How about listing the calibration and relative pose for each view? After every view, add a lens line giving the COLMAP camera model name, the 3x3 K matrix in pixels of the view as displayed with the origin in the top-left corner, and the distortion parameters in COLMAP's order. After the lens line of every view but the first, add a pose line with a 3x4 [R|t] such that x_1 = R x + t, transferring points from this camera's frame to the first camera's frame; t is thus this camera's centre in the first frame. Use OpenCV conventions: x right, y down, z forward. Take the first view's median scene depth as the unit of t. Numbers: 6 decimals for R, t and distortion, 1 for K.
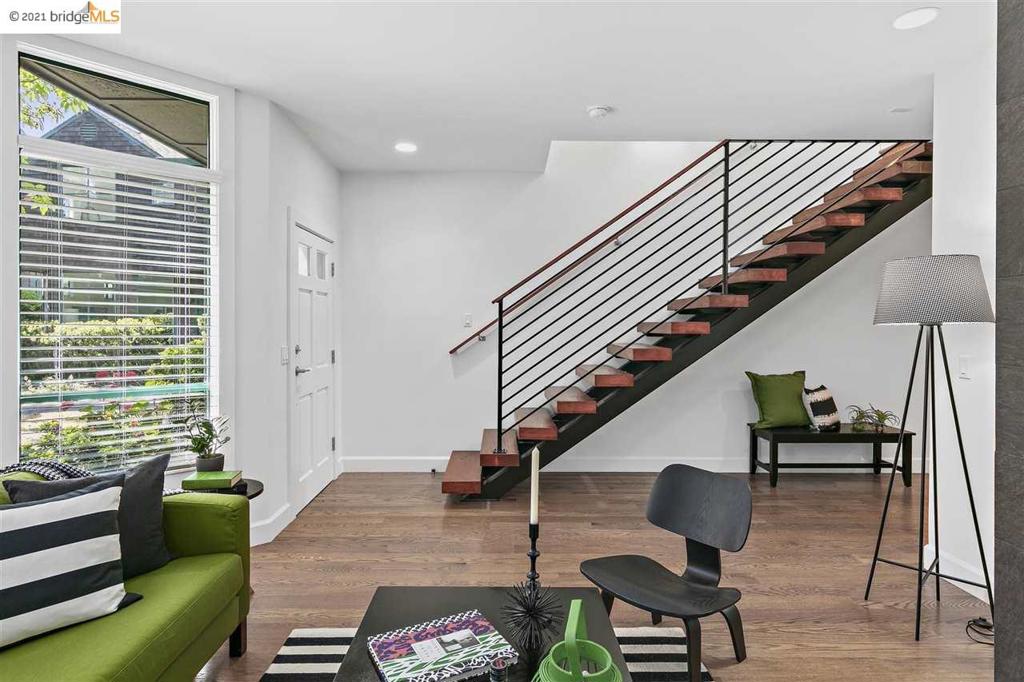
lens RADIAL K [[563.1, 0, 510.4], [0, 563.1, 325.9], [0, 0, 1]] dist [0.002549, 0.000529]
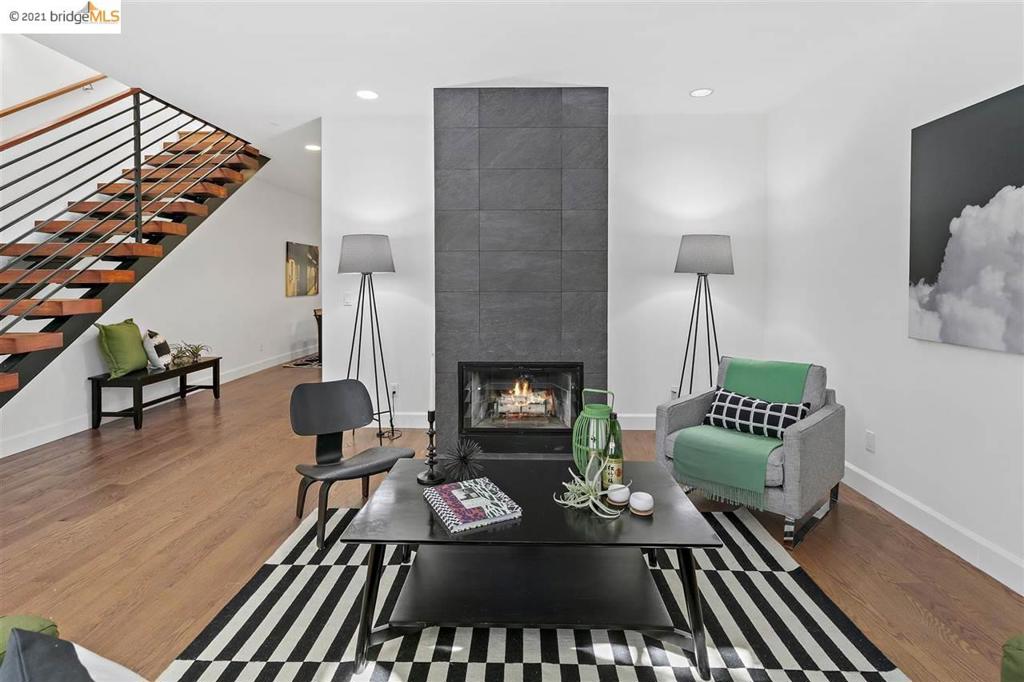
lens RADIAL K [[491.8, 0, 513.6], [0, 491.8, 294.7], [0, 0, 1]] dist [-0.013466, -0.000331]
pose [[0.036976, -0.027812, 0.998929, -0.791739], [0.003237, 0.999611, 0.027711, 0.022288], [-0.999311, 0.002209, 0.037052, 0.518095]]
